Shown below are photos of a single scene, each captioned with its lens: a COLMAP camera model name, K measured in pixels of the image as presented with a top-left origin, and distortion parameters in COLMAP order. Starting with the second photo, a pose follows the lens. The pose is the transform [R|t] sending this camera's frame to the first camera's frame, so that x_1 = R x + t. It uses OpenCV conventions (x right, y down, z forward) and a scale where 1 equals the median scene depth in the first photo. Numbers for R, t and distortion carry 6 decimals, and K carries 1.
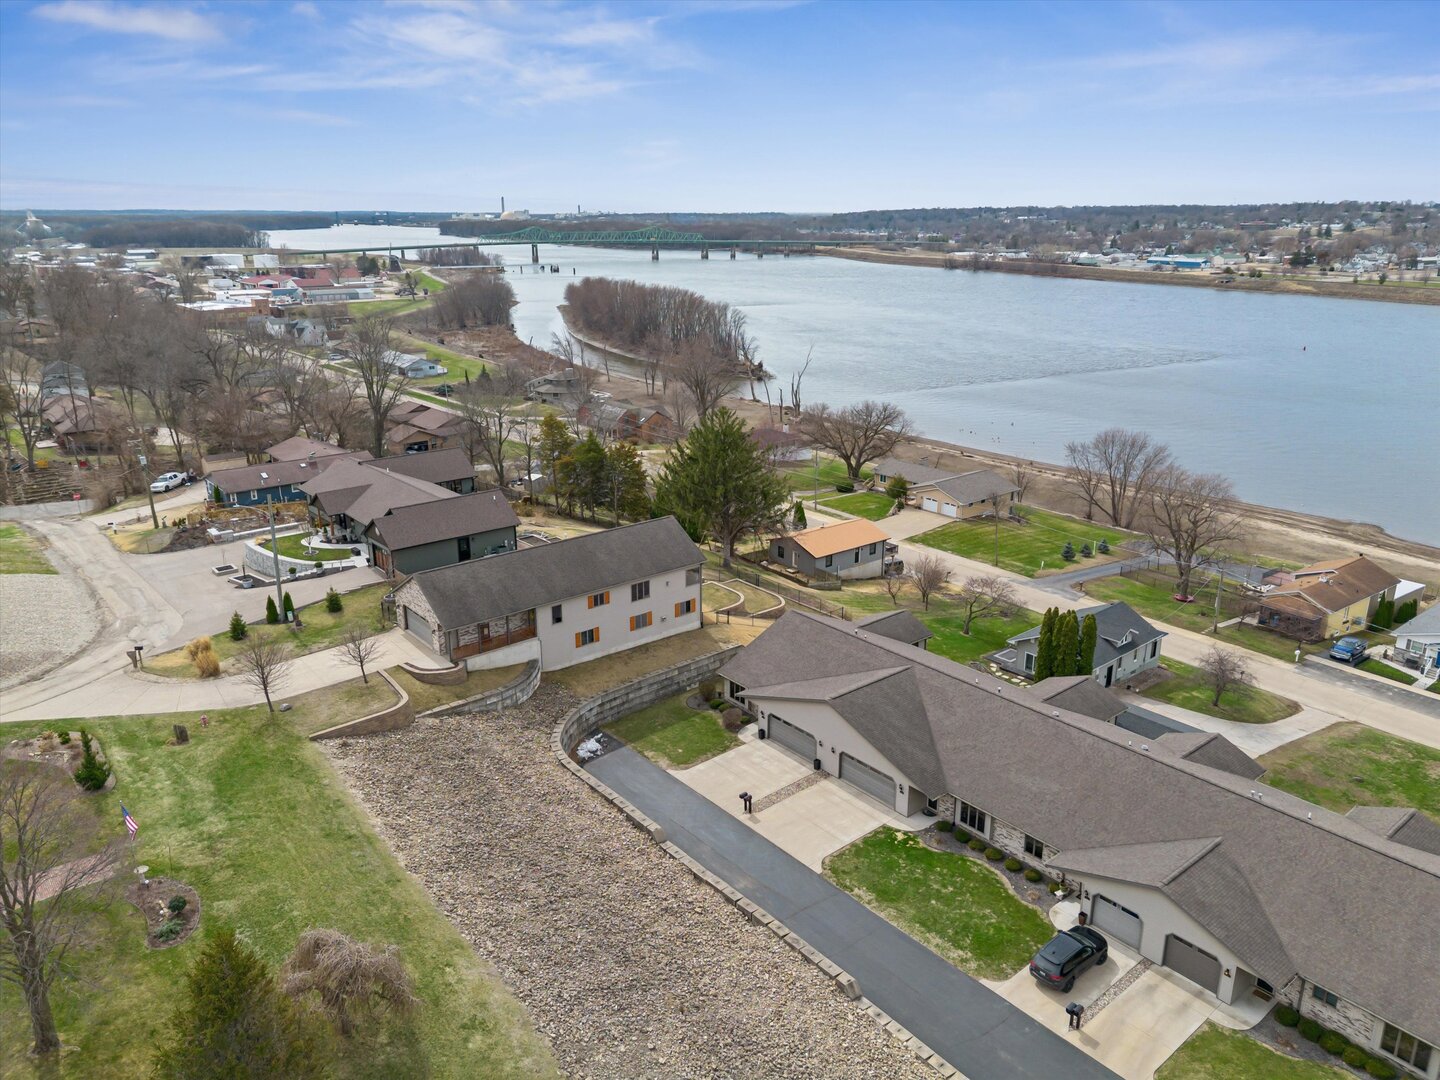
lens RADIAL K [[1026.3, 0, 728.4], [0, 1026.3, 538.3], [0, 0, 1]] dist [0.064129, -0.061821]
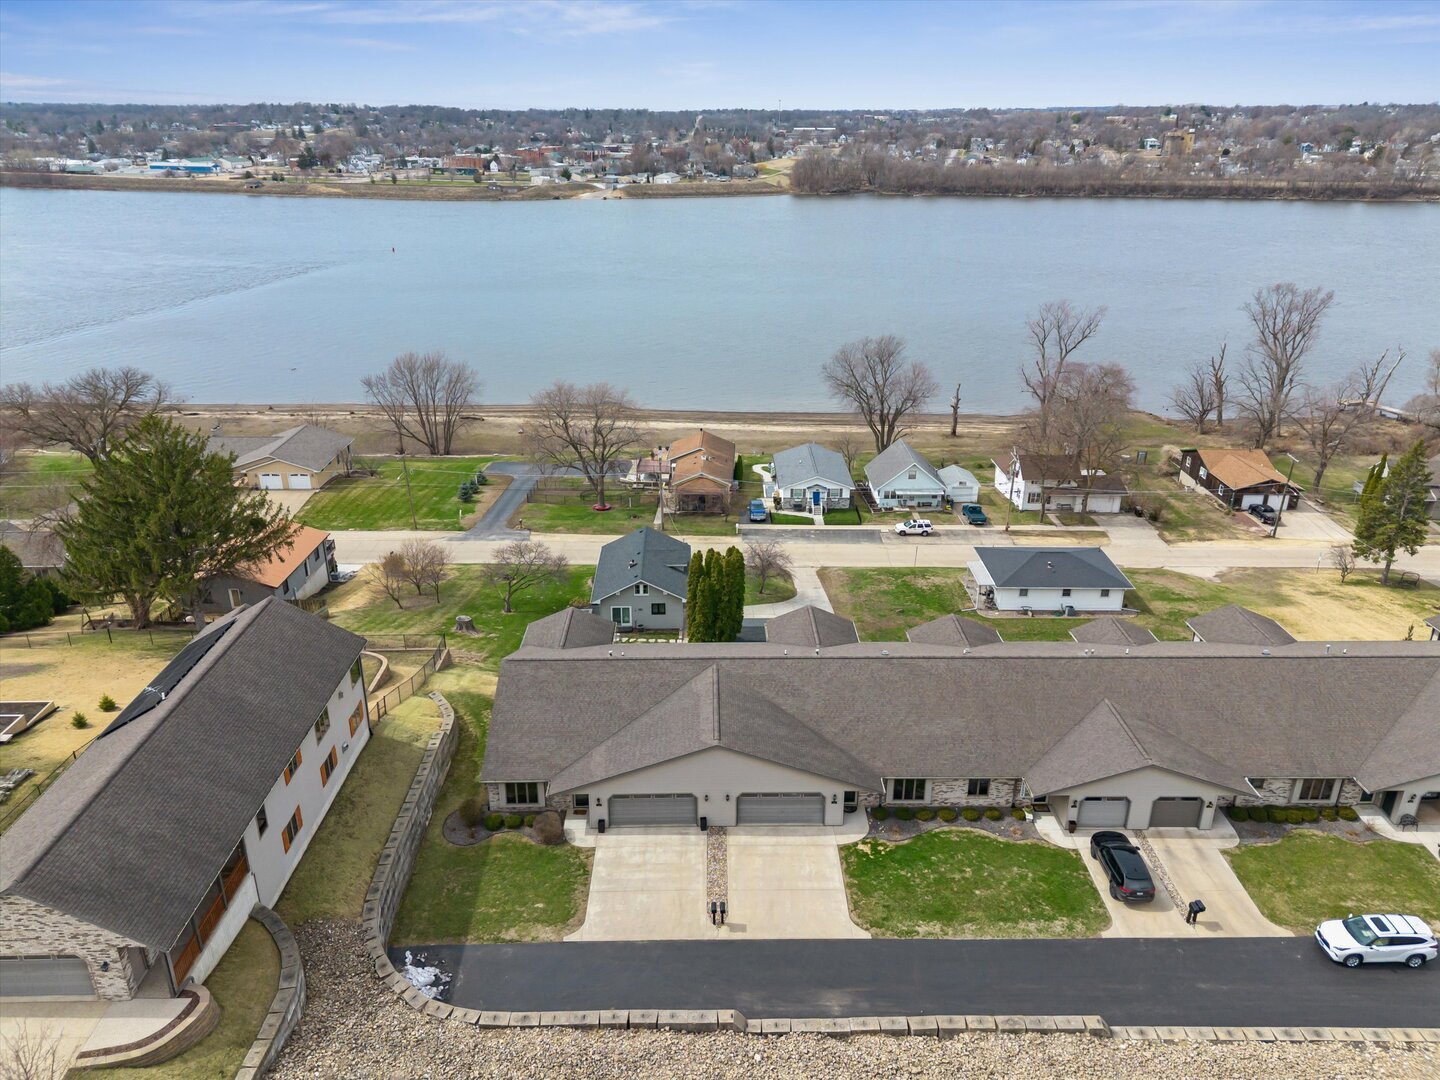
lens RADIAL K [[1014.9, 0, 721.8], [0, 1014.9, 541.3], [0, 0, 1]] dist [0.069879, -0.073227]
pose [[0.628225, -0.297073, 0.719083, -0.347407], [0.230865, 0.953785, 0.192340, -0.119425], [-0.742990, 0.045178, 0.667776, 0.372338]]
